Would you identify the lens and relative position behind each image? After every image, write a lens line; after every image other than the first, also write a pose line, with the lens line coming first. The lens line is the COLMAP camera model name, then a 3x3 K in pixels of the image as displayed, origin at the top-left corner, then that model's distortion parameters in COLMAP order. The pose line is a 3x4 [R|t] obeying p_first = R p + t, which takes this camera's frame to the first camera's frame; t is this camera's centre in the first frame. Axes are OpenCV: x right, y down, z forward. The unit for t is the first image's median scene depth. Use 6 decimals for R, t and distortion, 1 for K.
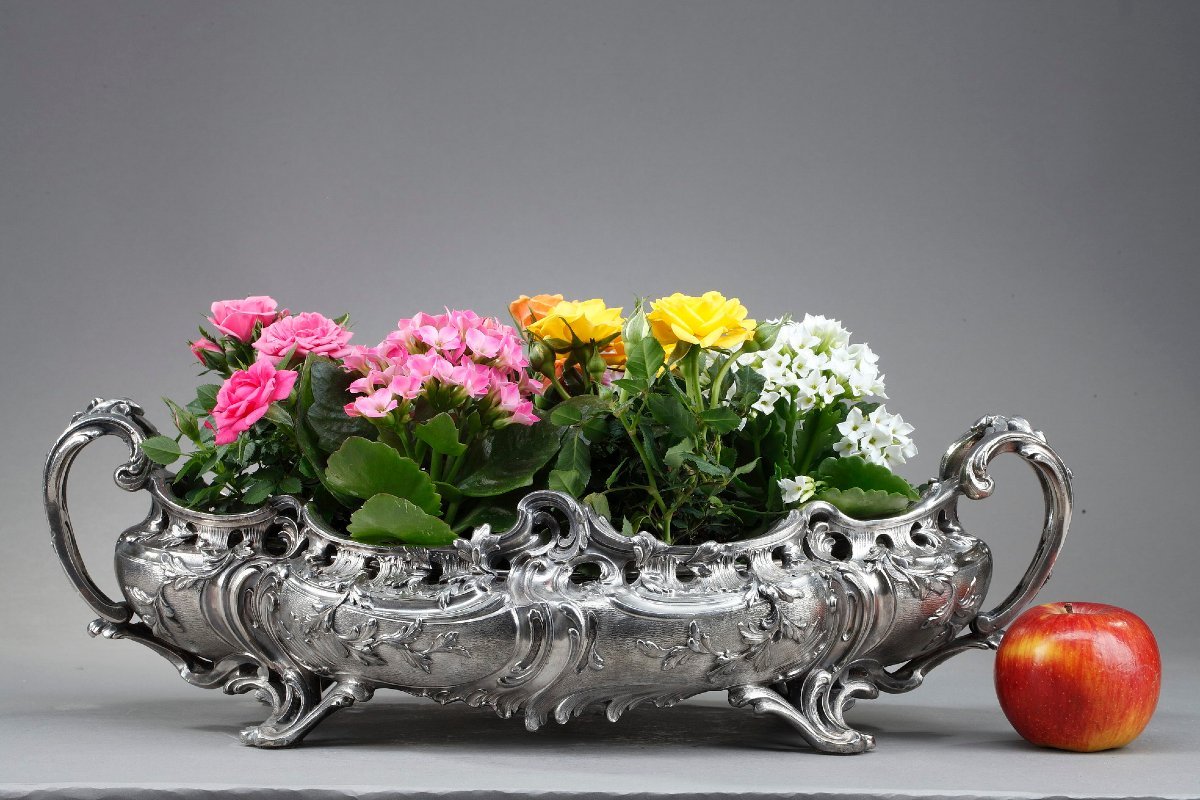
lens RADIAL K [[3530.5, 0, 600.0], [0, 3530.5, 400.0], [0, 0, 1]] dist [0.000540, 0.524366]
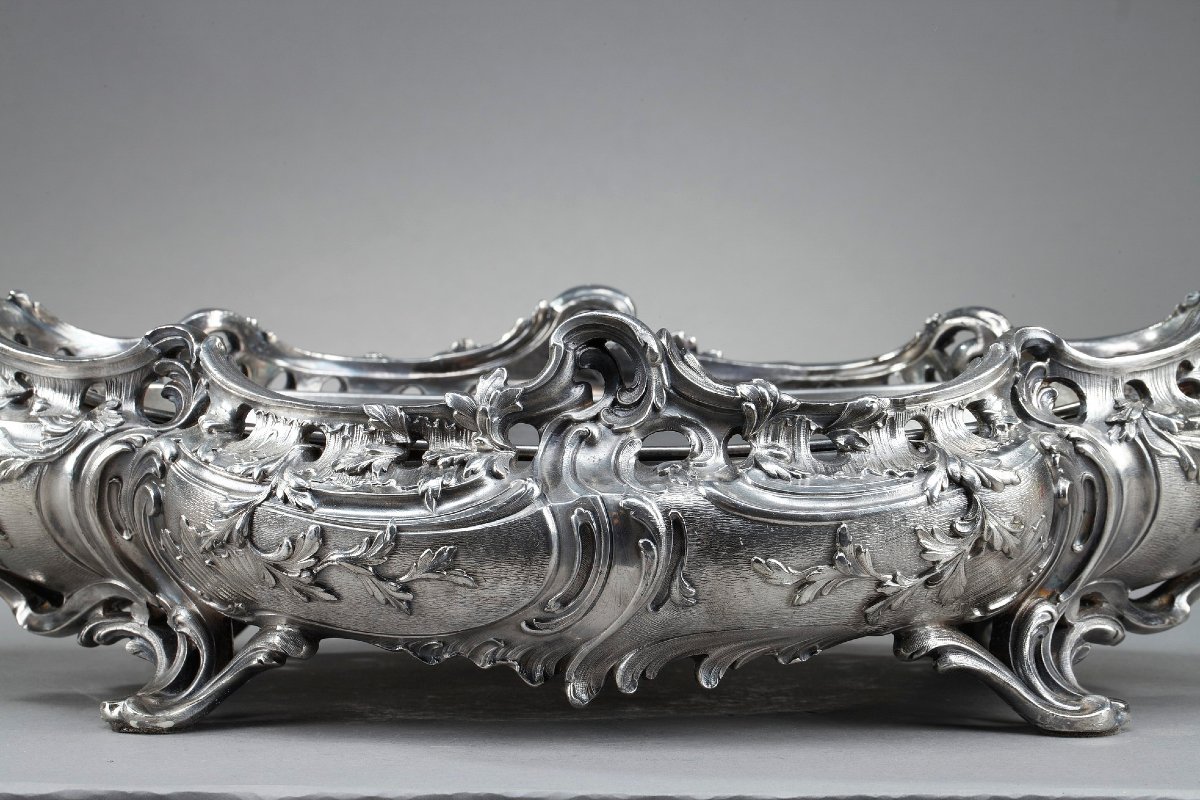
lens RADIAL K [[3698.9, 0, 537.1], [0, 3698.9, 399.1], [0, 0, 1]] dist [-0.015760, 0.734633]
pose [[0.999949, -0.009870, -0.001935, -0.024317], [0.009936, 0.999243, 0.037620, 0.016290], [0.001562, -0.037638, 0.999290, 0.358500]]
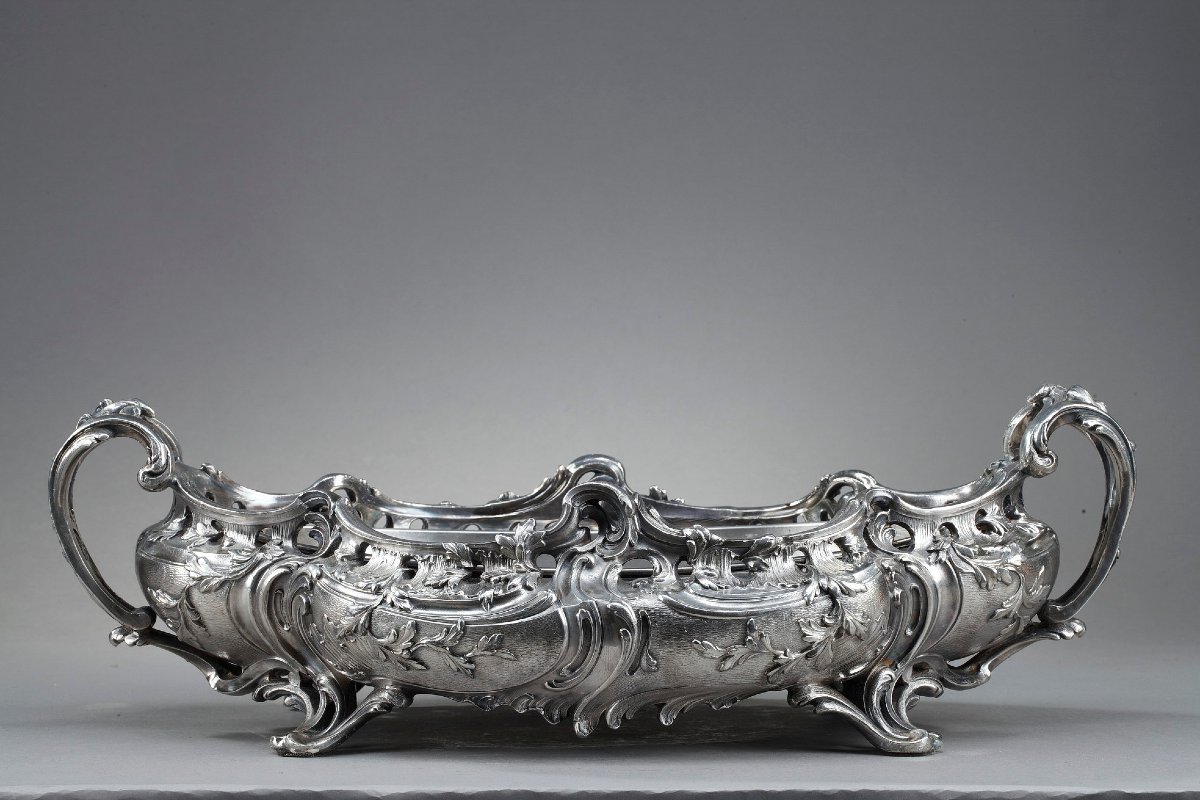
lens RADIAL K [[3530.5, 0, 600.0], [0, 3530.5, 400.0], [0, 0, 1]] dist [0.000540, 0.524366]
pose [[0.999889, -0.014152, 0.004688, -0.017363], [0.014096, 0.999832, 0.011733, -0.007506], [-0.004853, -0.011666, 0.999920, 0.054317]]
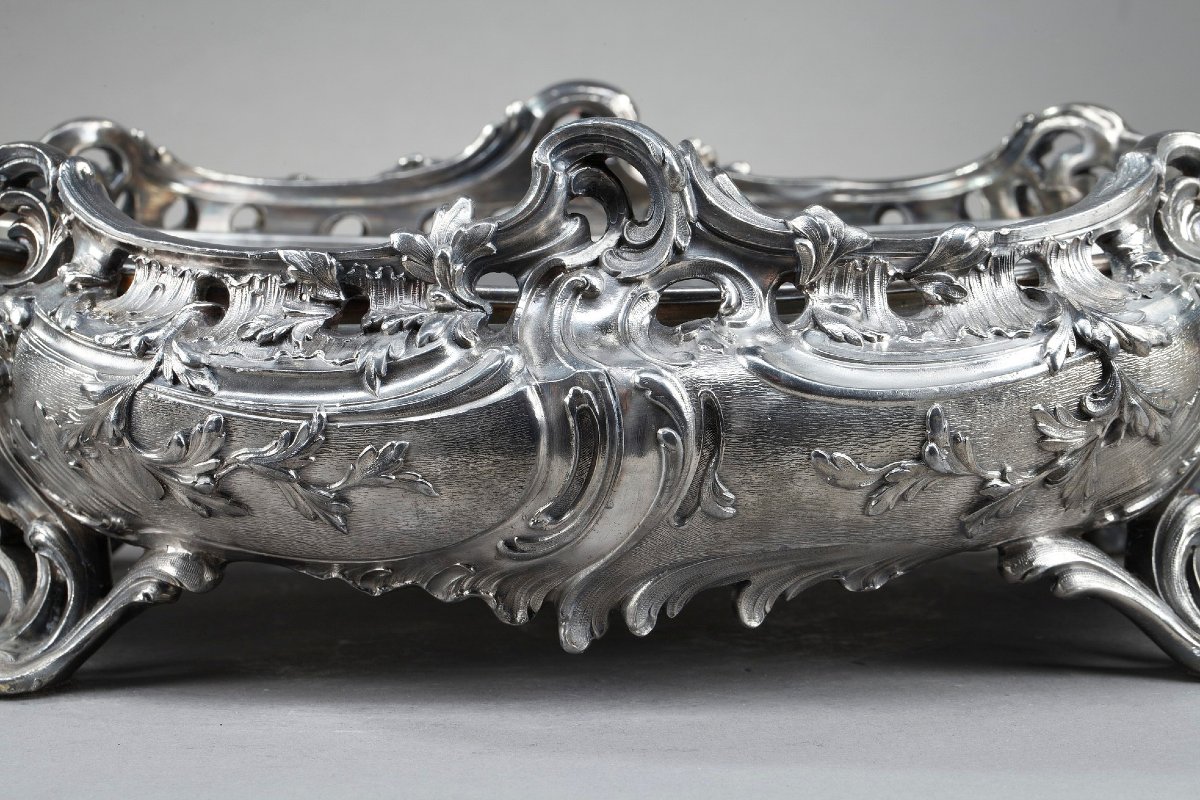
lens RADIAL K [[3992.8, 0, 531.8], [0, 3992.8, 400.3], [0, 0, 1]] dist [-0.080876, 0.592700]
pose [[0.999720, -0.022907, 0.005891, -0.026940], [0.022311, 0.995994, 0.086592, 0.016996], [-0.007851, -0.086436, 0.996226, 0.489635]]
